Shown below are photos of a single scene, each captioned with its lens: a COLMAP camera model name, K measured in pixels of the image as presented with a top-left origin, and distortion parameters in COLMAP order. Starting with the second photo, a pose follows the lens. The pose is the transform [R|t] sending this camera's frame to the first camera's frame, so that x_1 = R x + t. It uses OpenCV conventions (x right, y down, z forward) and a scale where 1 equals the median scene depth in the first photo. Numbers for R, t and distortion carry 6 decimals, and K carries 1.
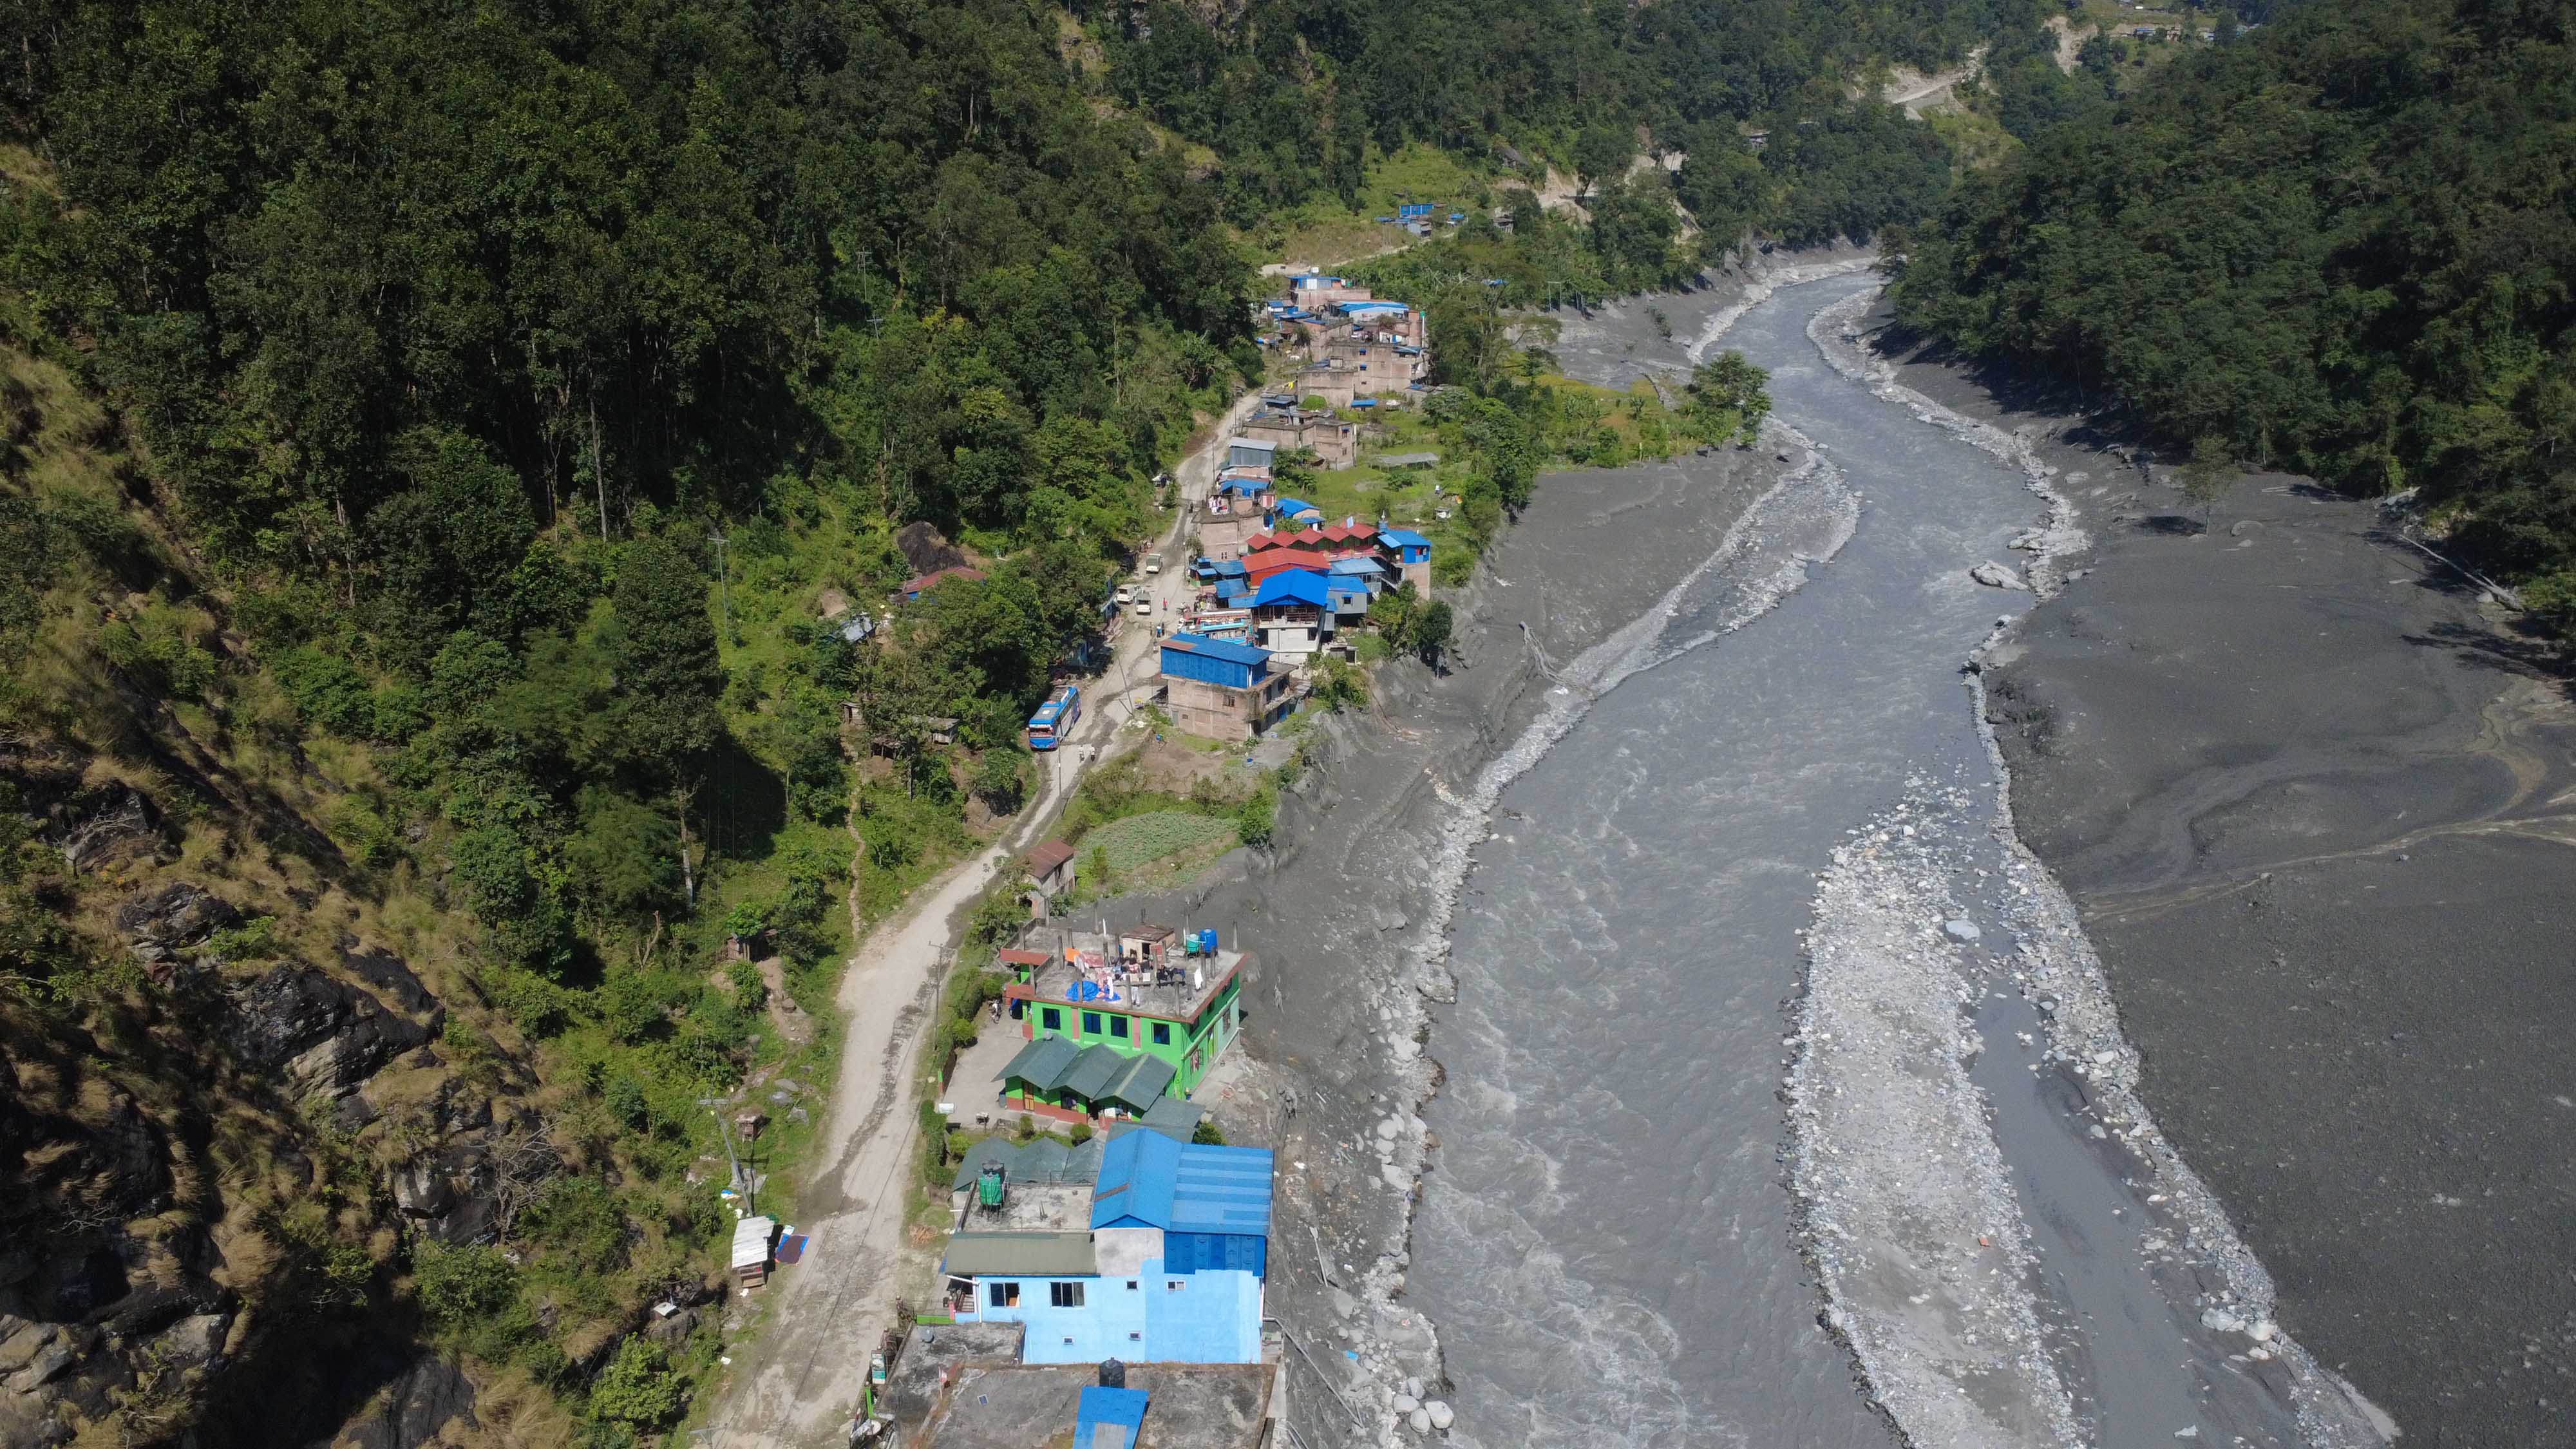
lens RADIAL K [[1869.4, 0, 1291.9], [0, 1869.4, 715.3], [0, 0, 1]] dist [-0.003201, 0.006762]
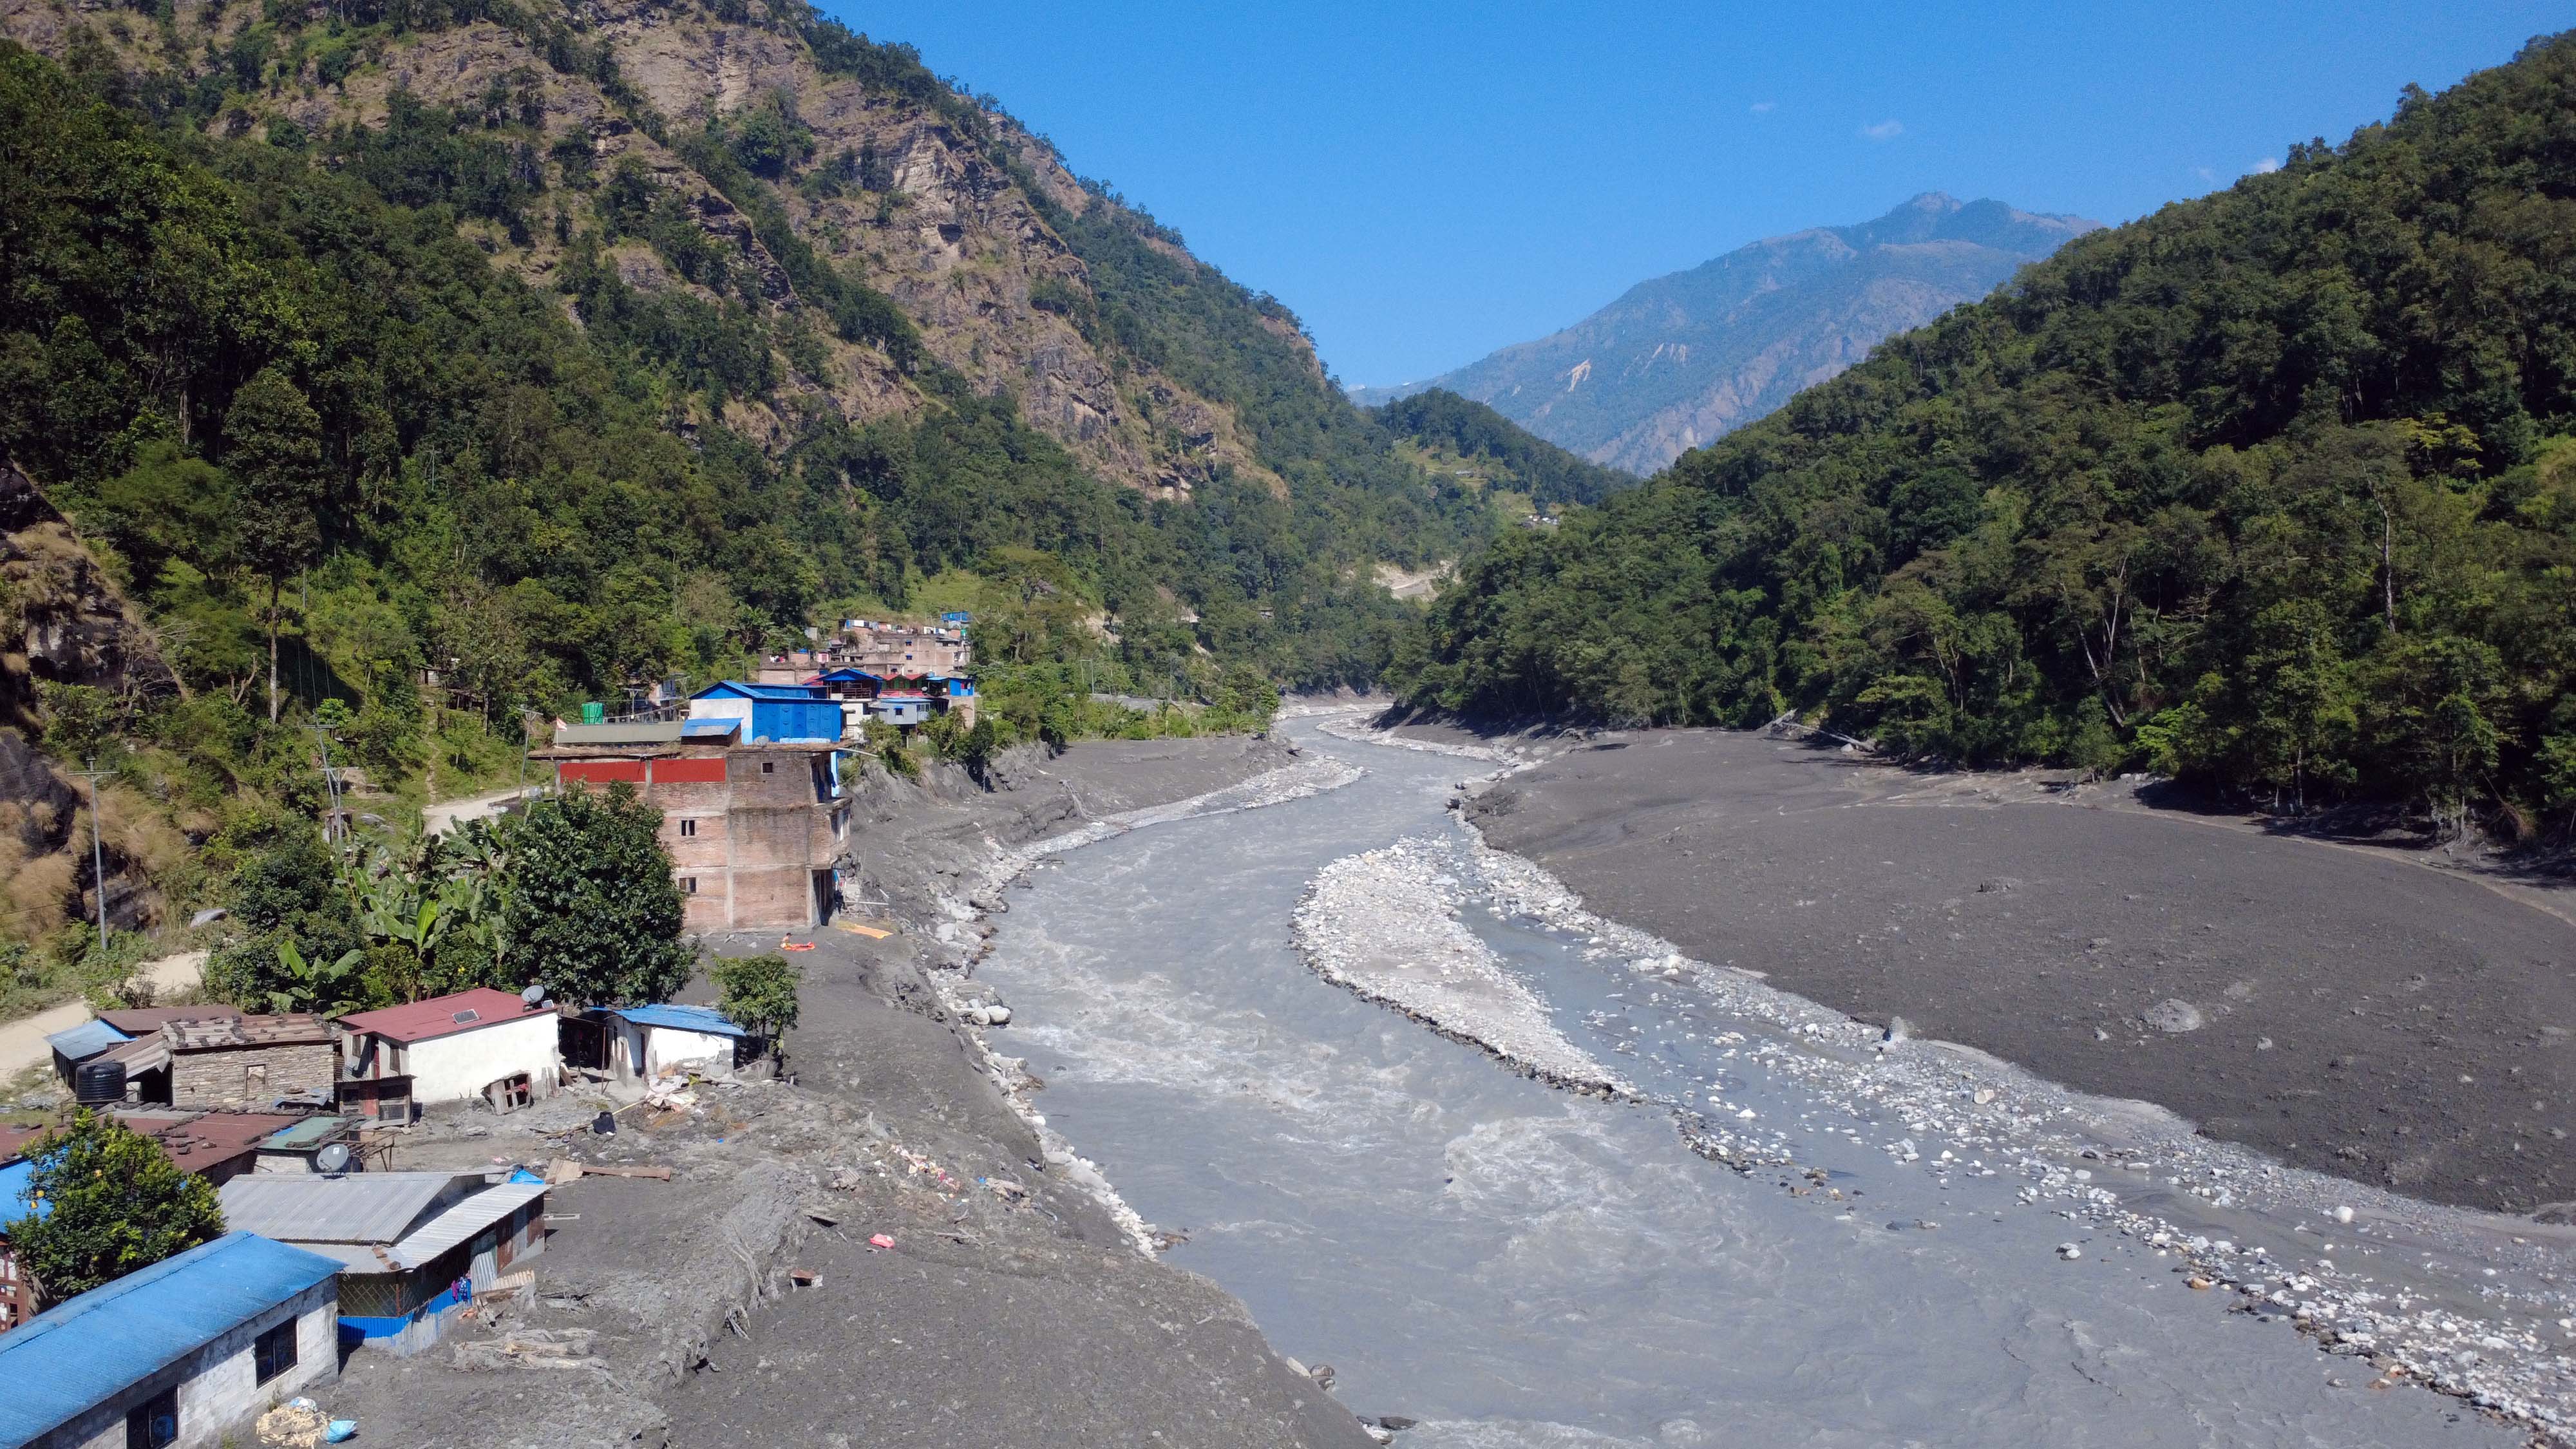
lens RADIAL K [[1869.4, 0, 1288.8], [0, 1869.4, 723.9], [0, 0, 1]] dist [-0.003201, 0.006762]
pose [[0.971456, -0.008303, 0.237076, -0.009595], [0.076857, 0.956498, -0.281432, 0.315500], [-0.224426, 0.291619, 0.929834, -0.081961]]
